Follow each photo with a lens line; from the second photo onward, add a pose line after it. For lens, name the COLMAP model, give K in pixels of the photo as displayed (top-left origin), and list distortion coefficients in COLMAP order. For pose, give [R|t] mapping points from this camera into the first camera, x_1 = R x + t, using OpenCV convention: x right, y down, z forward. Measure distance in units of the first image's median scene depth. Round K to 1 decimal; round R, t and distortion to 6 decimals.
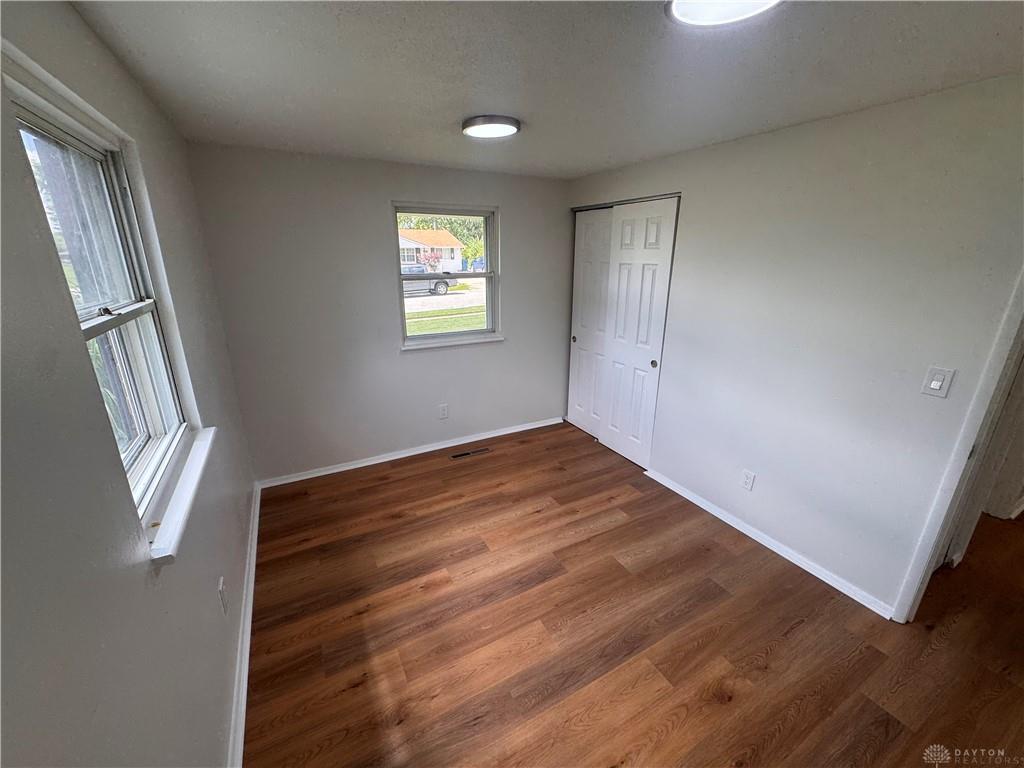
lens RADIAL K [[408.3, 0, 512.0], [0, 408.3, 384.0], [0, 0, 1]] dist [-0.003070, -0.000785]
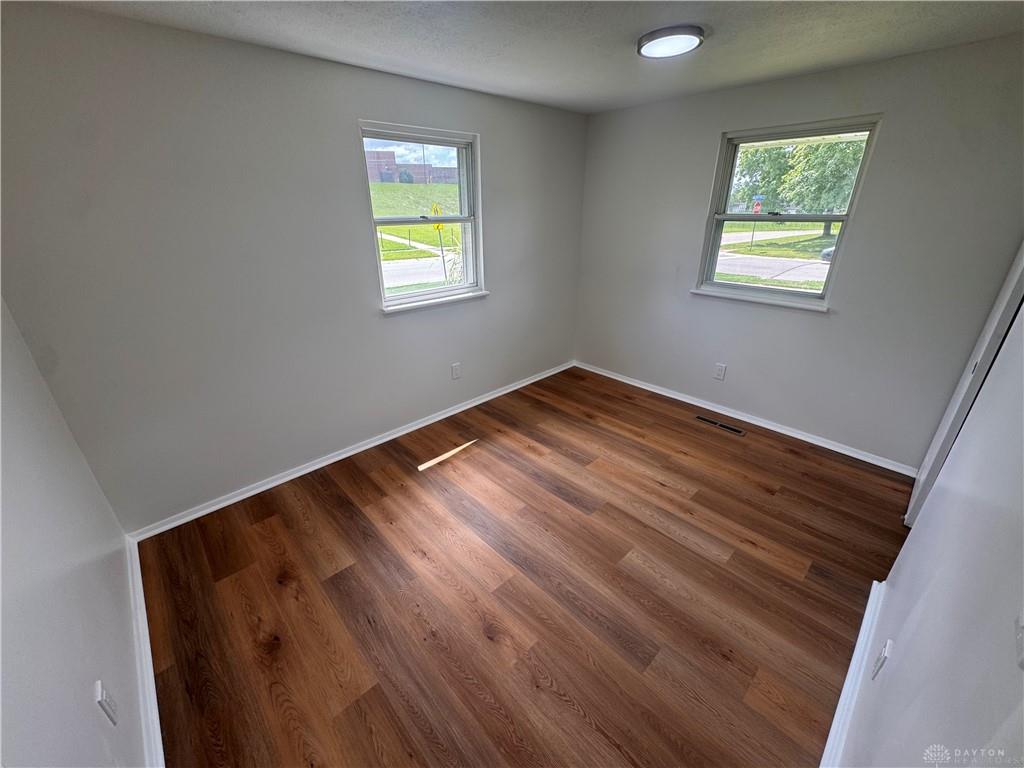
lens RADIAL K [[408.3, 0, 512.0], [0, 408.3, 384.0], [0, 0, 1]] dist [-0.003070, -0.000785]
pose [[0.252356, 0.382440, -0.888851, 0.705152], [-0.281971, 0.907780, 0.310530, -0.078648], [0.925640, 0.172266, 0.336921, 0.347562]]
